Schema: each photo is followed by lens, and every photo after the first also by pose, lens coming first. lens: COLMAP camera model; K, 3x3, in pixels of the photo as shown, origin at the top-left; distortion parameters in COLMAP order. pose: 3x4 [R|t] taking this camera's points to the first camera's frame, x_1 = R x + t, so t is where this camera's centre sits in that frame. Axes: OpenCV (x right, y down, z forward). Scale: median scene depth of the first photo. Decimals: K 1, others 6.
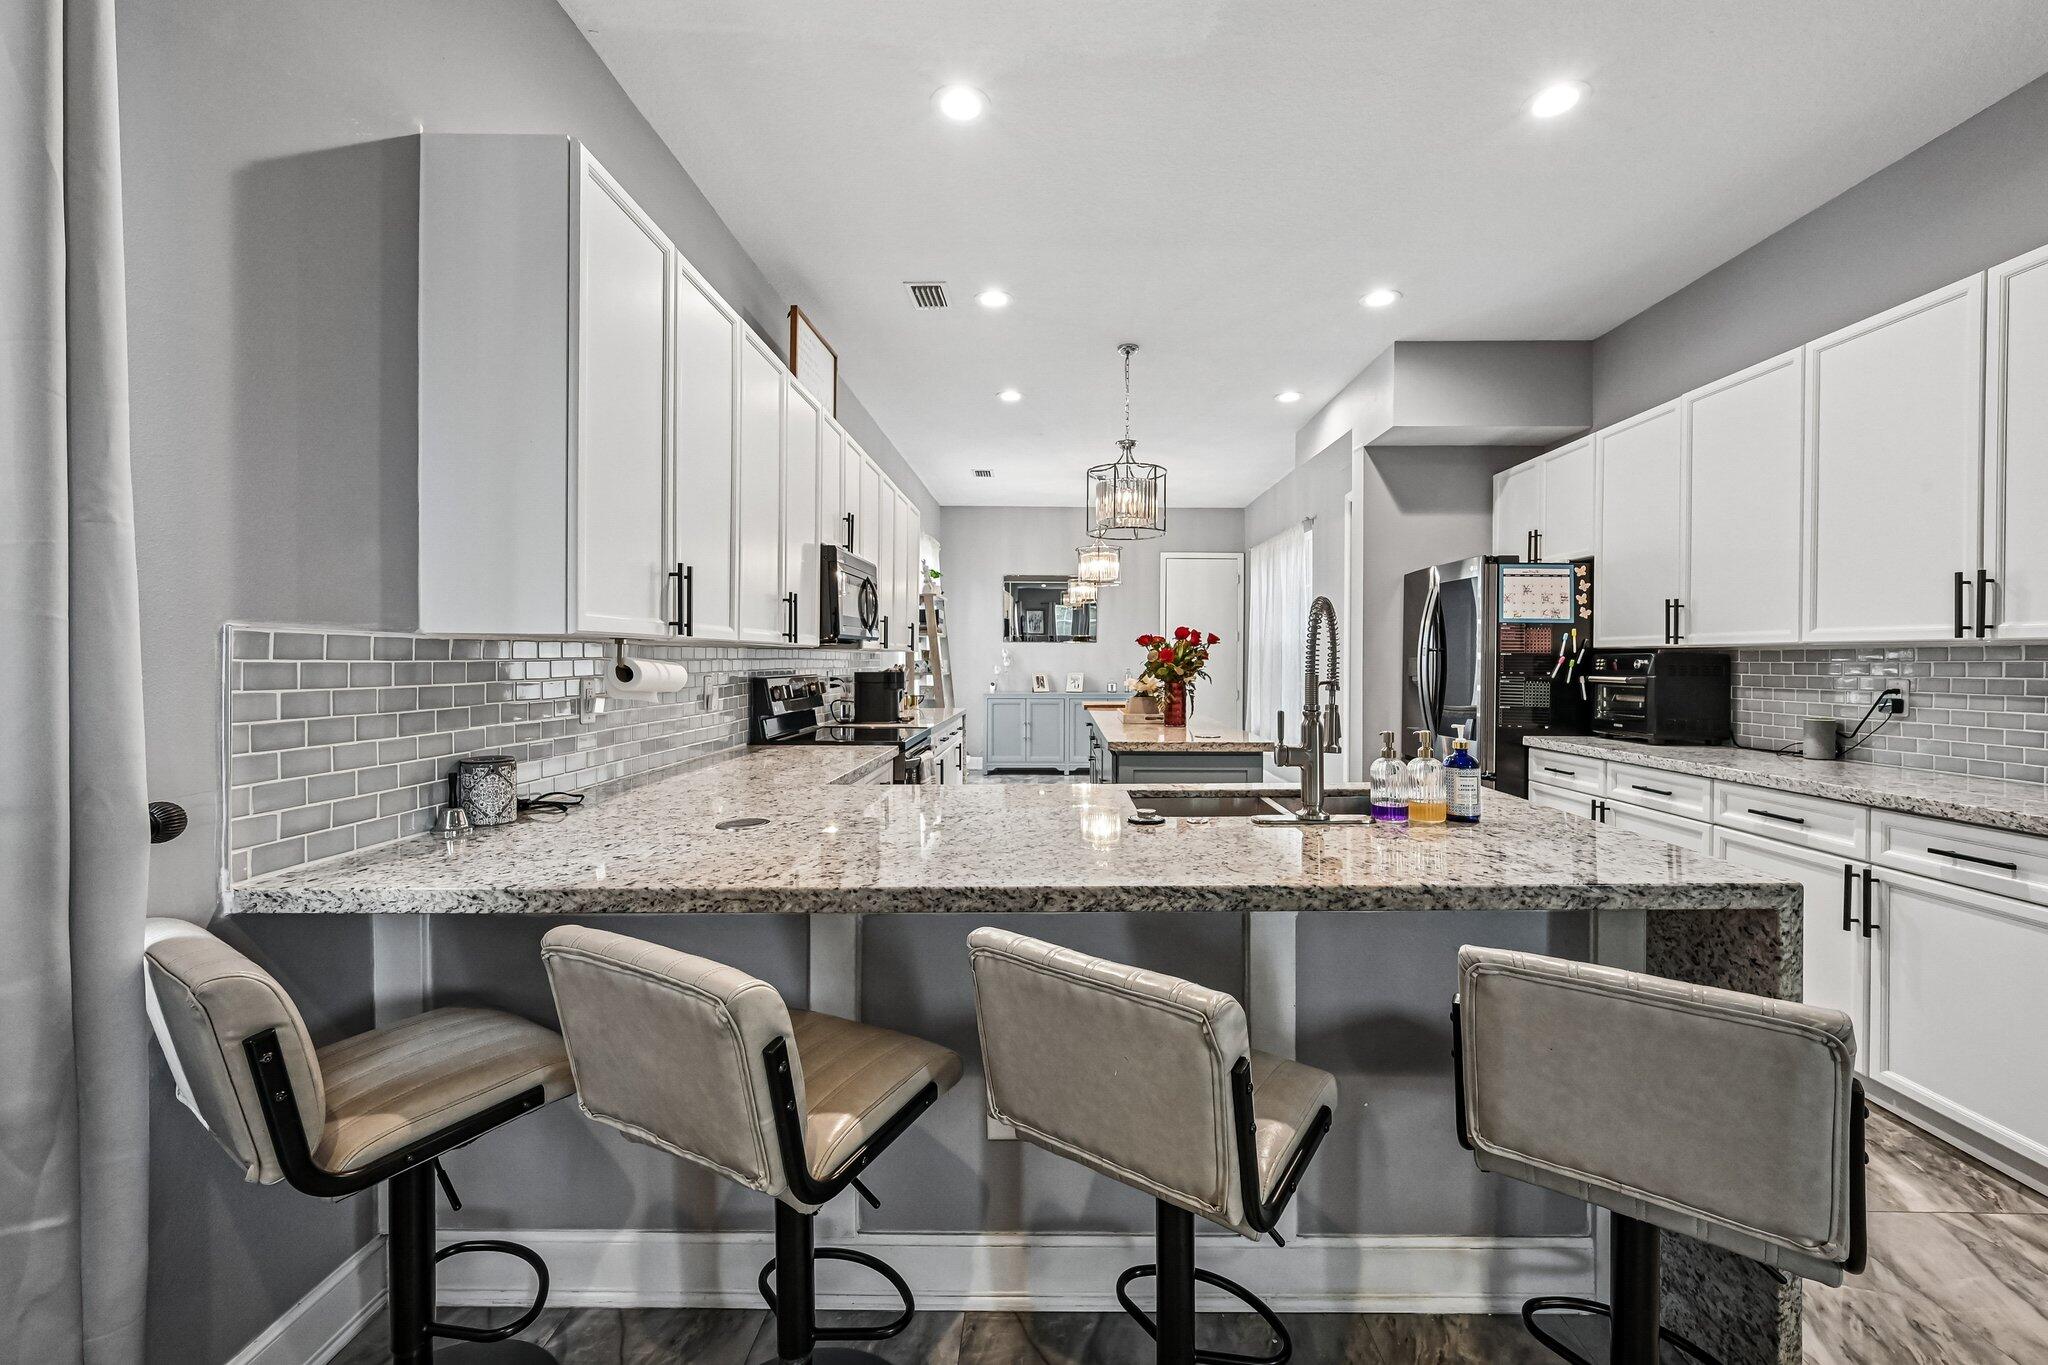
lens RADIAL K [[822.4, 0, 1041.7], [0, 822.4, 673.8], [0, 0, 1]] dist [-0.005769, 0.002523]
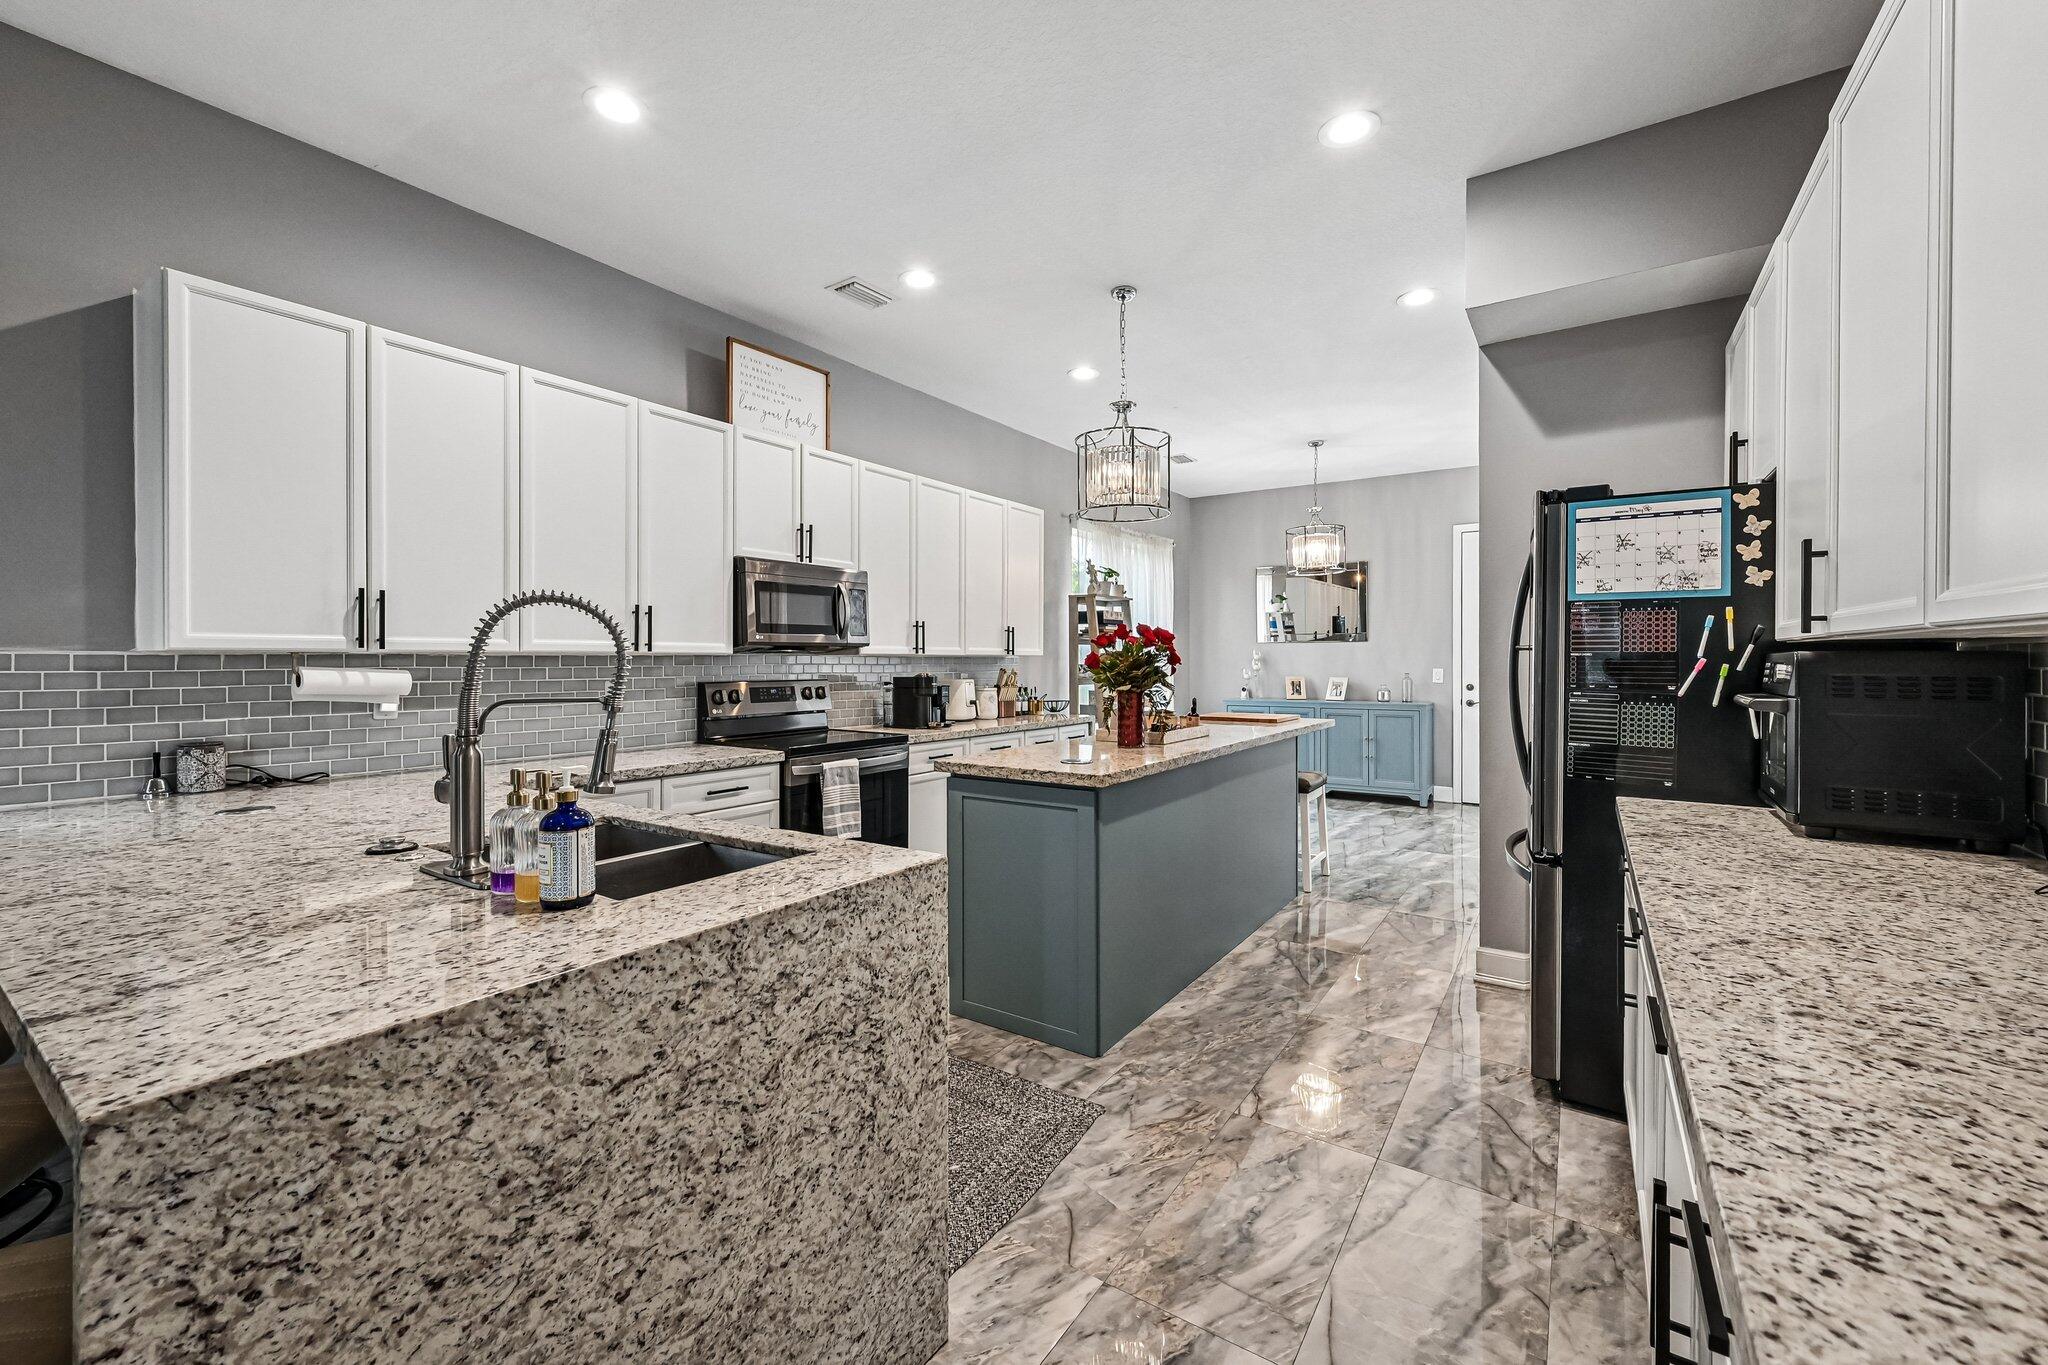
lens RADIAL K [[822.4, 0, 1028.2], [0, 822.4, 674.0], [0, 0, 1]] dist [-0.005769, 0.002523]
pose [[0.835033, 0.003973, -0.550185, 0.558708], [-0.005201, 0.999986, -0.000672, -0.007483], [0.550175, 0.003422, 0.835042, 0.289585]]
